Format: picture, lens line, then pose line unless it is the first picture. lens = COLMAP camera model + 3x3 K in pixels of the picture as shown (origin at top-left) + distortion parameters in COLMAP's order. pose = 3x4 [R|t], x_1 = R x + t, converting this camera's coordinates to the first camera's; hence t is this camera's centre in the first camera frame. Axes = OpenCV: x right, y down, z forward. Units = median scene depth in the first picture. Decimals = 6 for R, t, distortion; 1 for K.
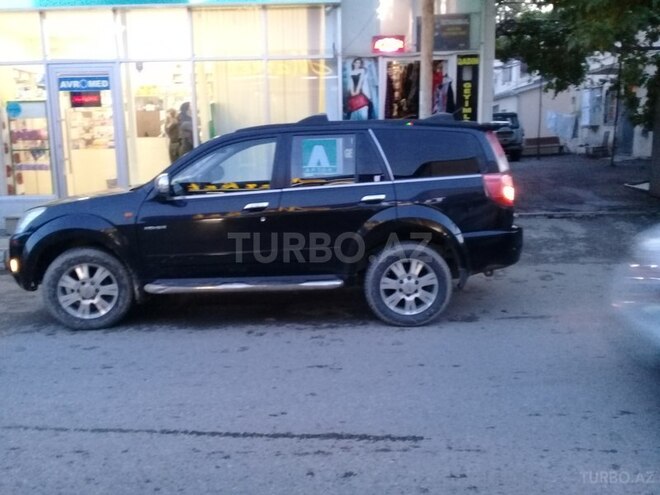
lens RADIAL K [[592.8, 0, 330.0], [0, 592.8, 247.5], [0, 0, 1]] dist [0.070267, -0.149596]
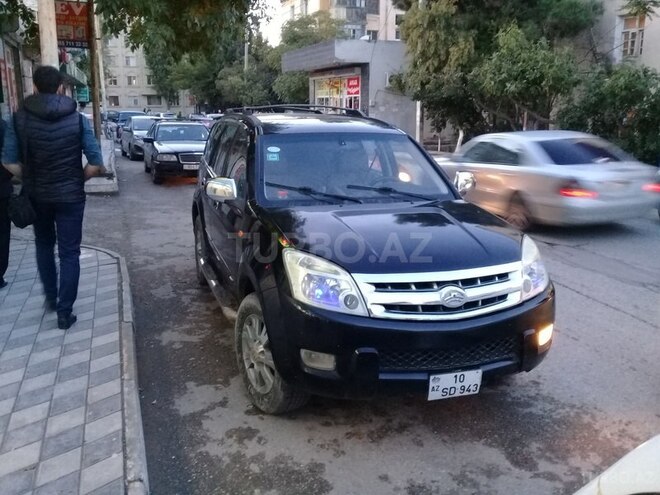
lens RADIAL K [[592.8, 0, 330.0], [0, 592.8, 247.5], [0, 0, 1]] dist [0.070267, -0.149596]
pose [[-0.318212, -0.200392, 0.926598, -1.074580], [0.153390, 0.953642, 0.258918, -0.279367], [-0.935528, 0.224522, -0.272723, 1.419684]]
